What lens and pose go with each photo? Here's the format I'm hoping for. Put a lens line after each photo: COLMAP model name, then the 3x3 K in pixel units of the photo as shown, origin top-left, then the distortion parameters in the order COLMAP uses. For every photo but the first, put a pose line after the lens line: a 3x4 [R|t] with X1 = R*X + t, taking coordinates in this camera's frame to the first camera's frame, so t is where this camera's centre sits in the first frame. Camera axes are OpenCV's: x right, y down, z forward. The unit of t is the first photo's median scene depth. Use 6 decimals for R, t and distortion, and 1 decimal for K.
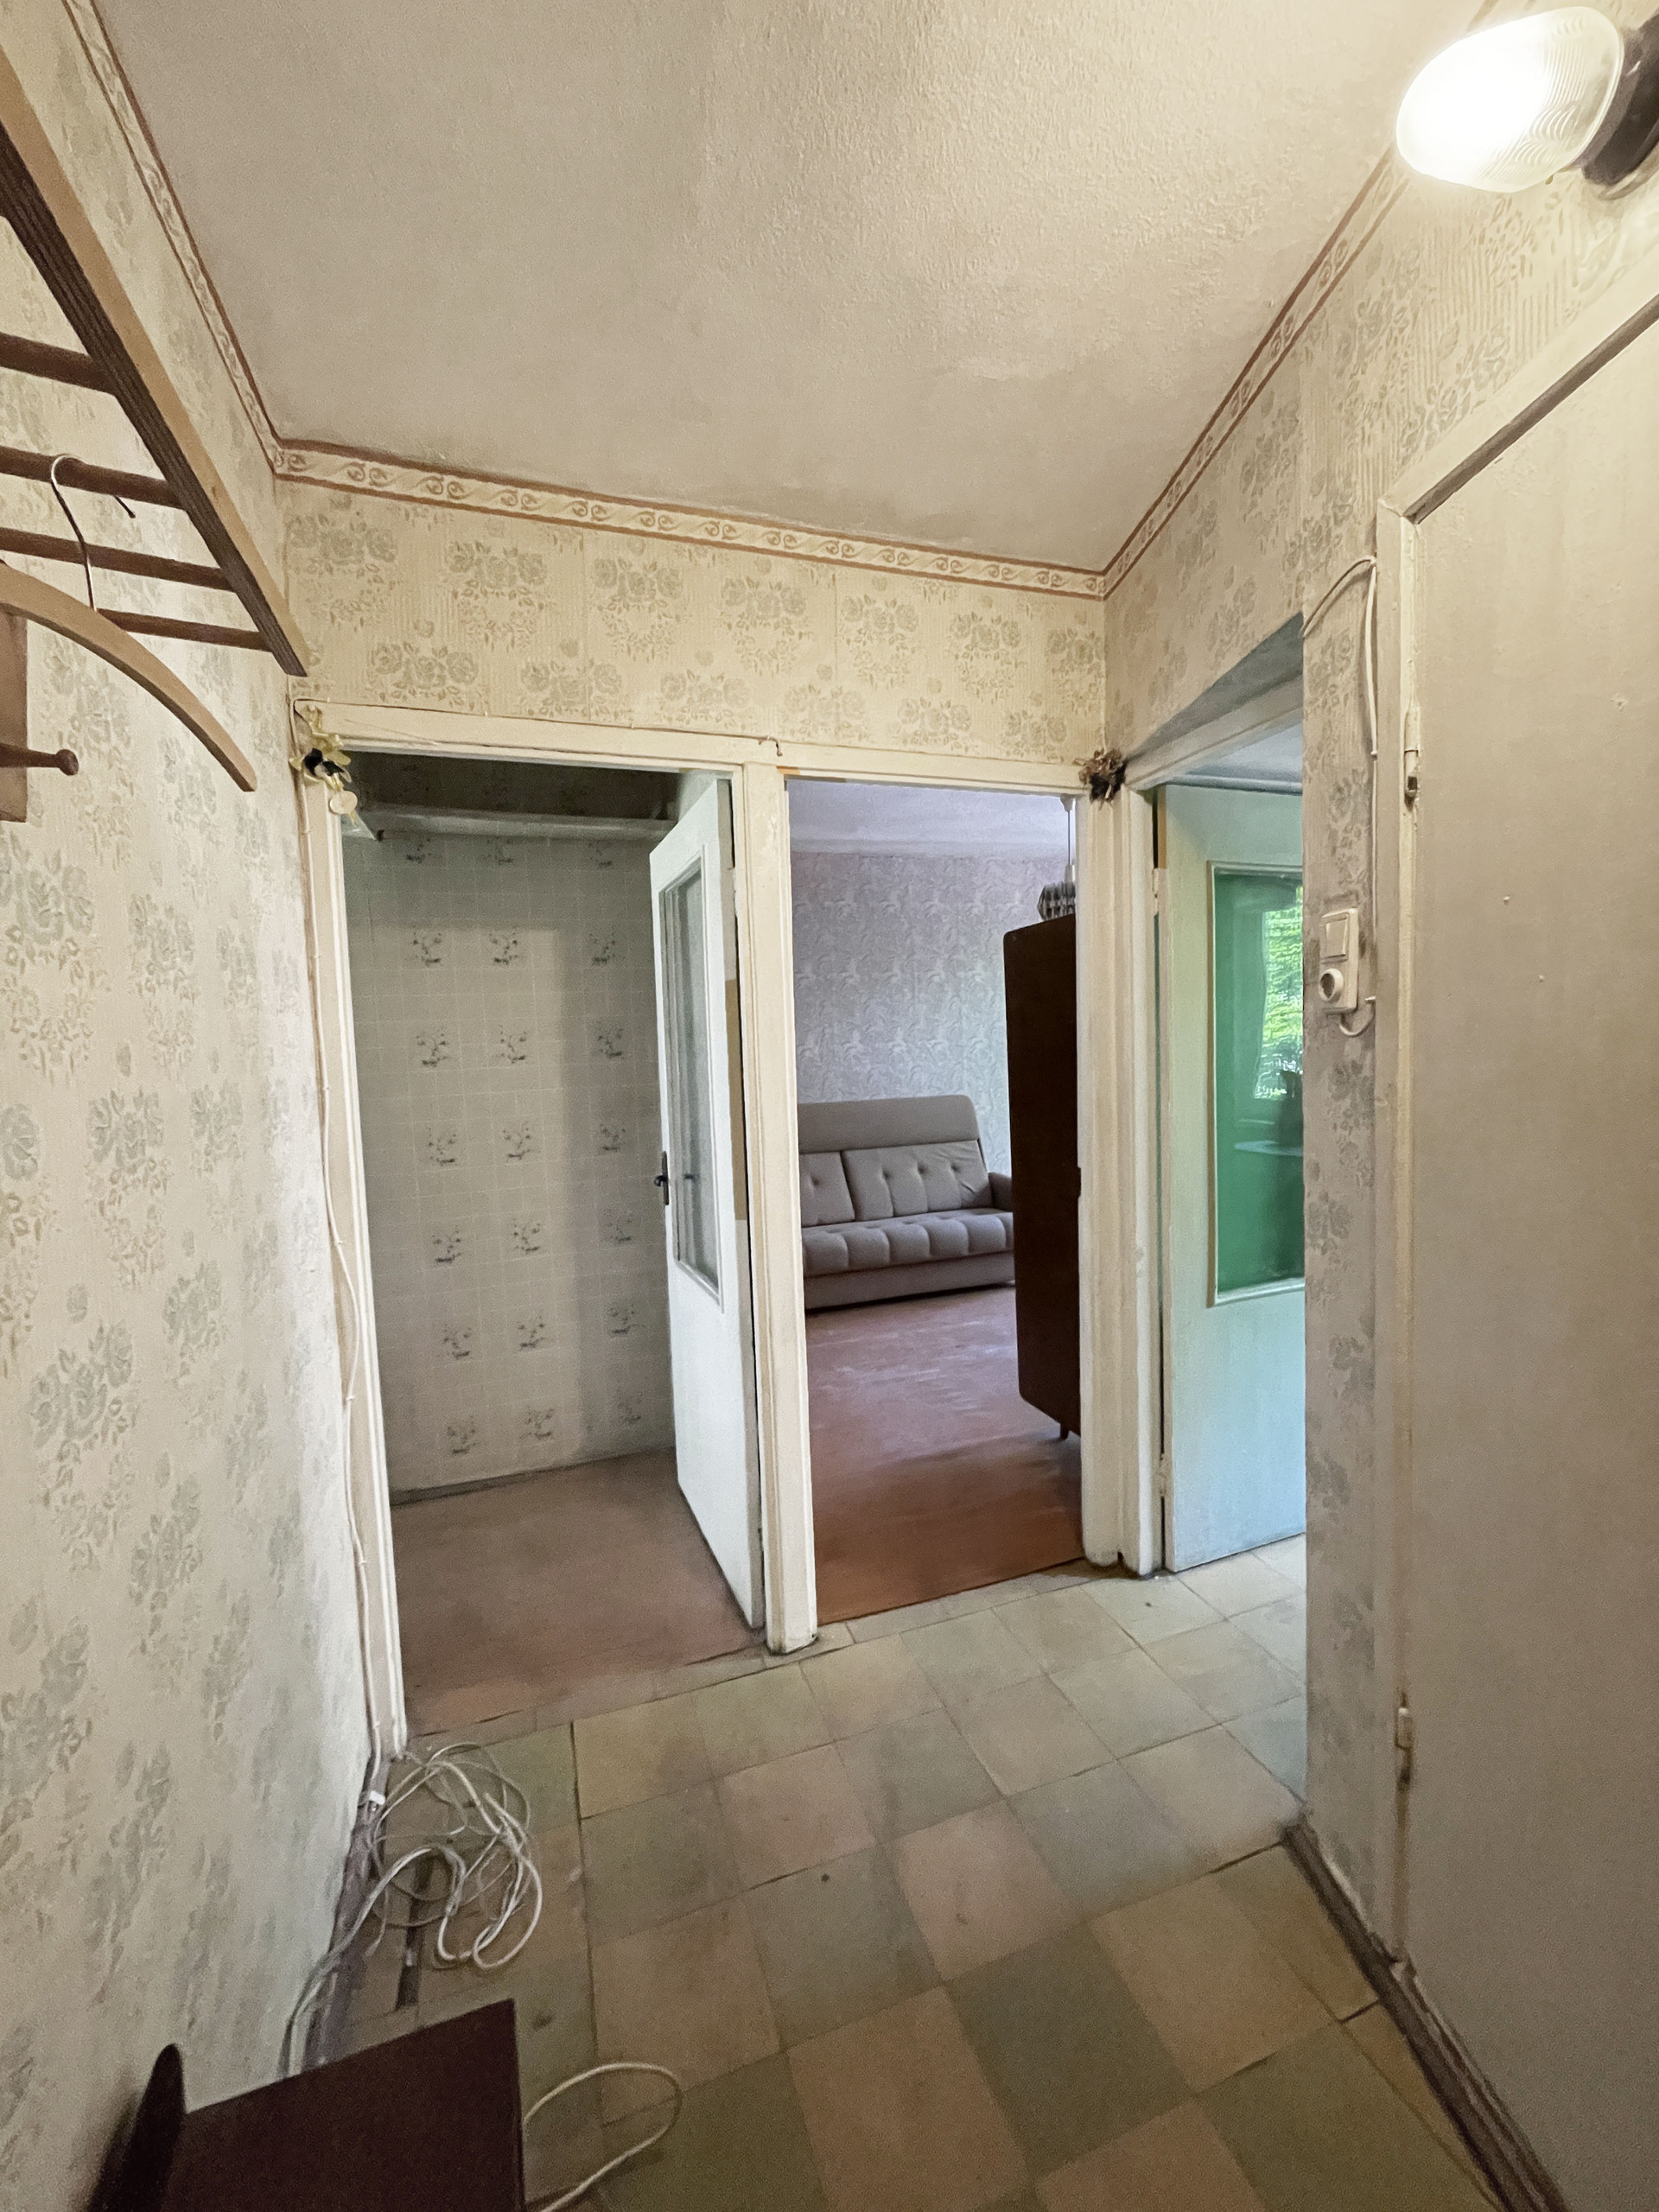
lens RADIAL K [[887.2, 0, 830.4], [0, 887.2, 1101.3], [0, 0, 1]] dist [-0.002065, 0.000096]
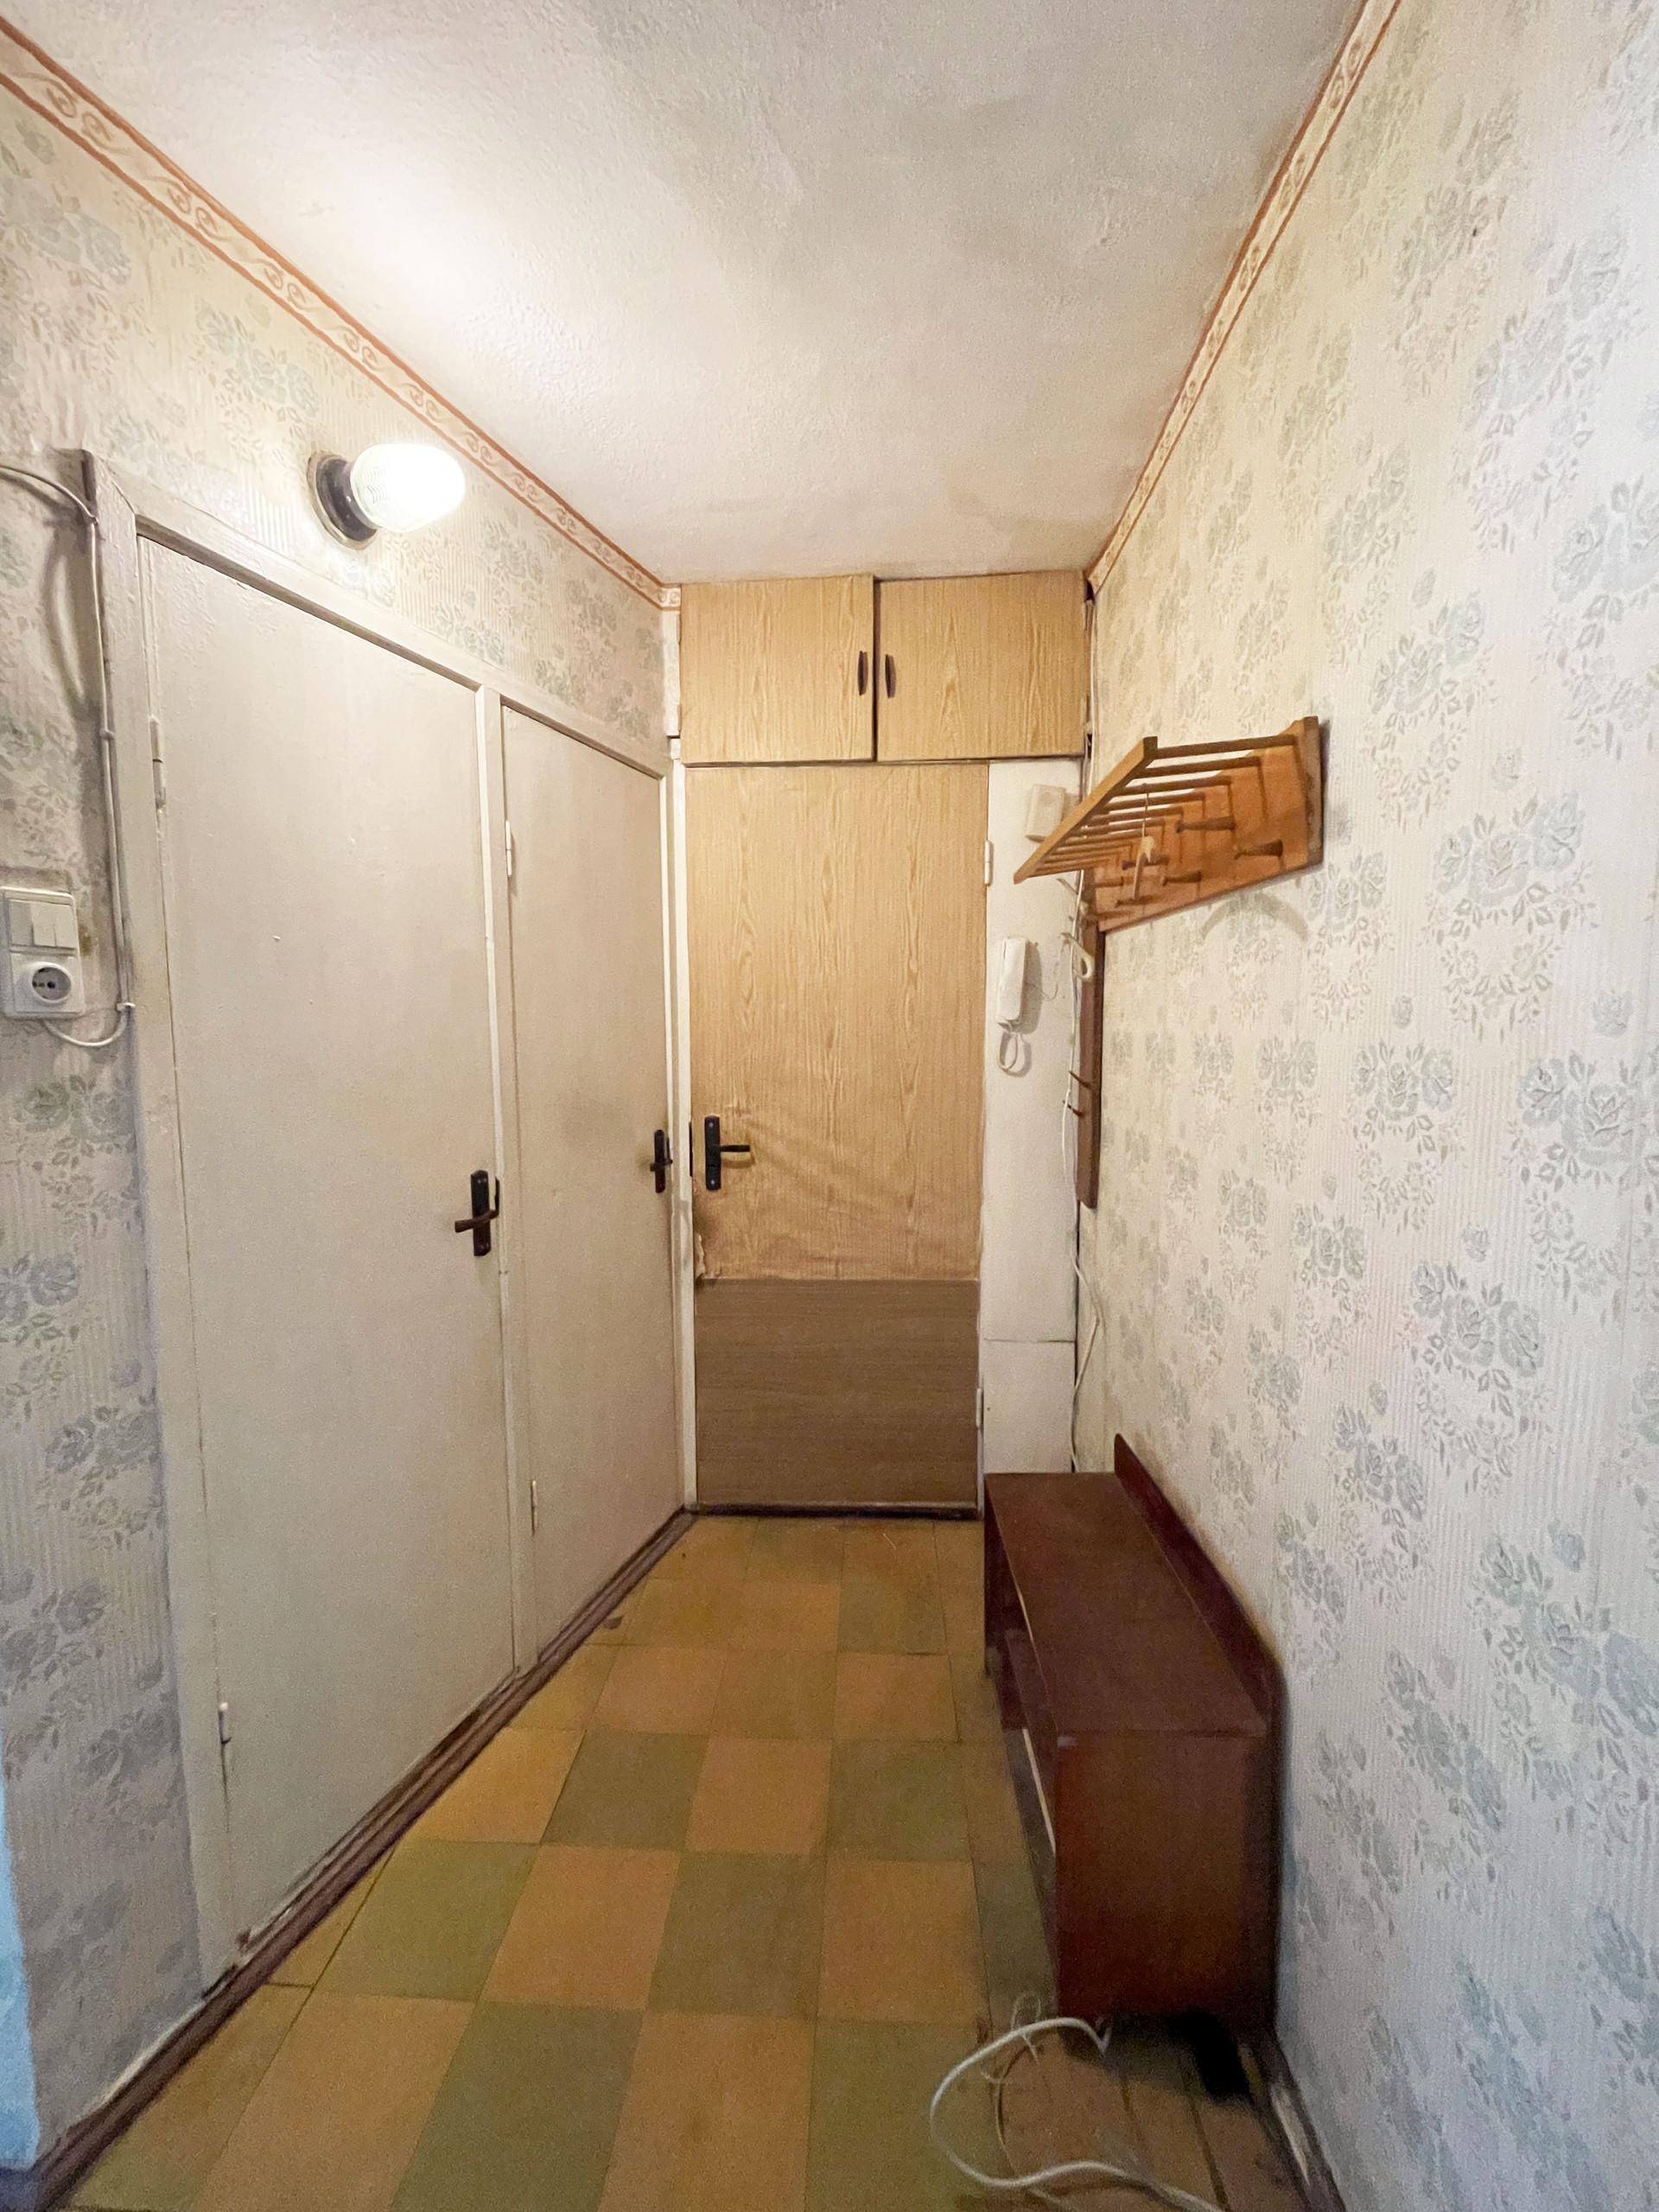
lens RADIAL K [[887.2, 0, 830.4], [0, 887.2, 1101.3], [0, 0, 1]] dist [-0.002065, 0.000096]
pose [[-0.926358, 0.010642, 0.376494, -0.090388], [0.068072, 0.987870, 0.139567, -0.022021], [-0.370442, 0.154918, -0.915846, 0.360893]]
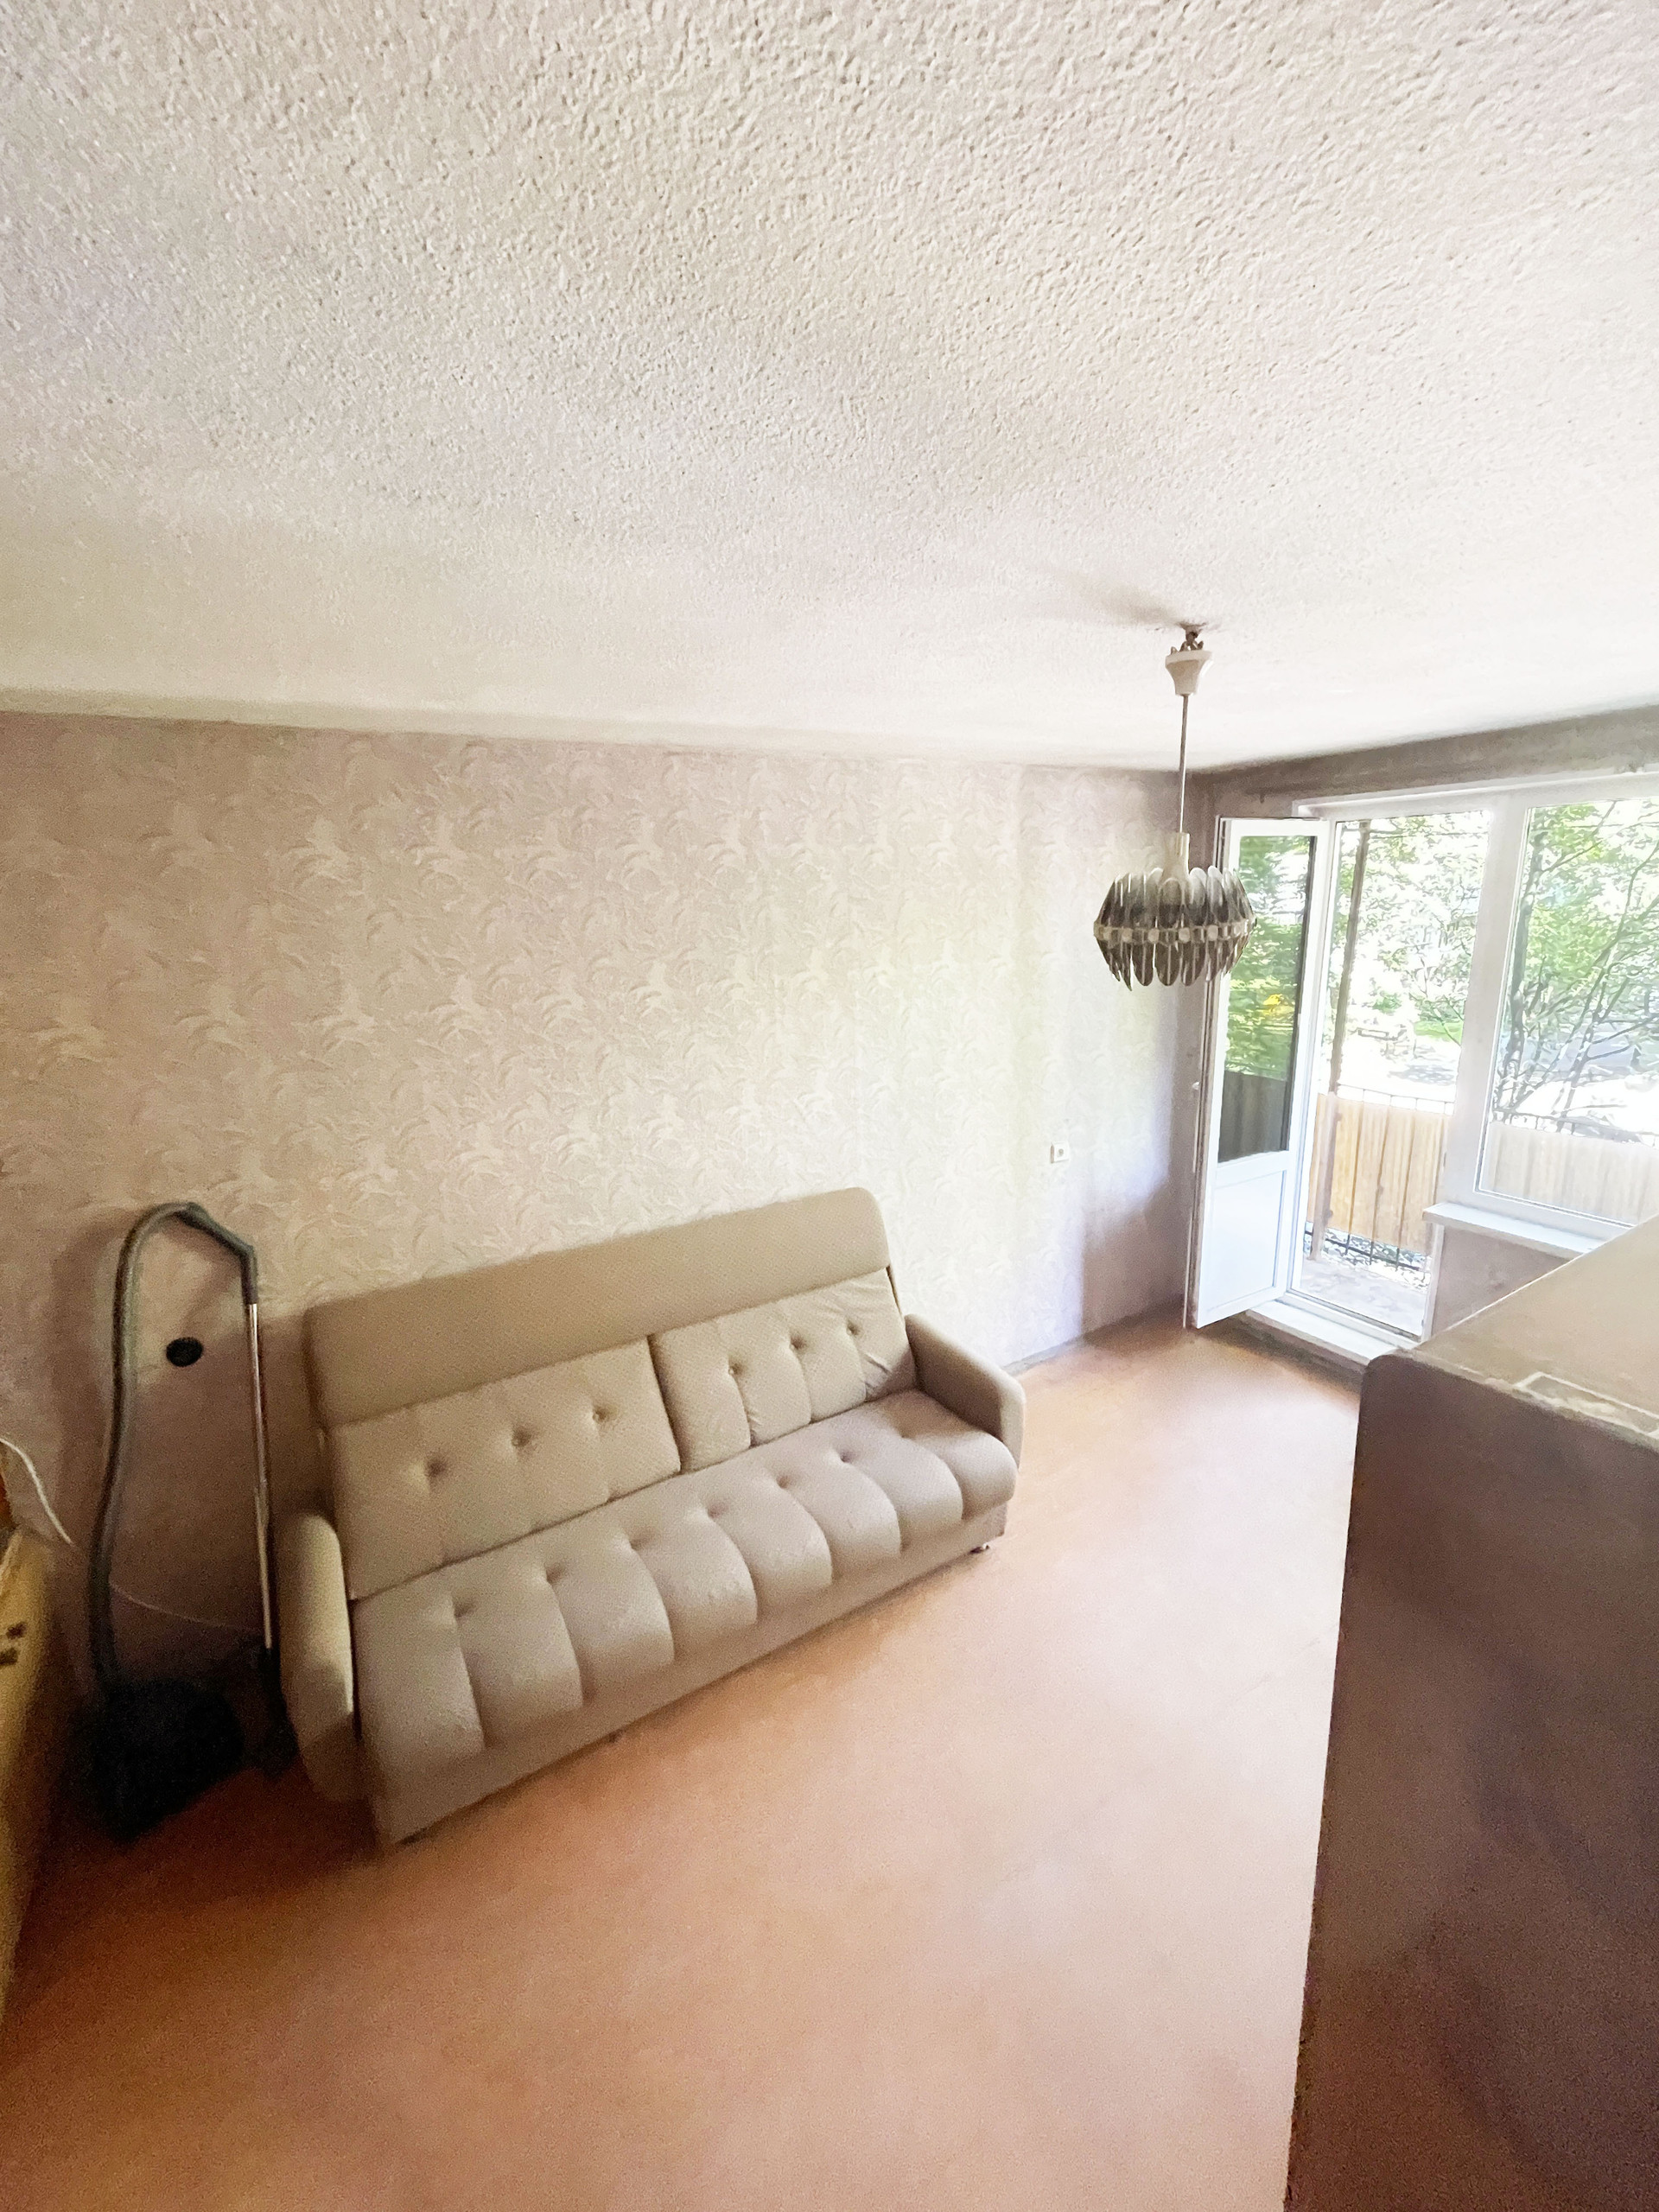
lens RADIAL K [[889.6, 0, 834.1], [0, 889.6, 1100.3], [0, 0, 1]] dist [0.000569, 0.000439]
pose [[0.977690, -0.041675, 0.205876, 0.015918], [0.009051, 0.987569, 0.156927, -0.160374], [-0.209857, -0.151563, 0.965913, 0.465642]]
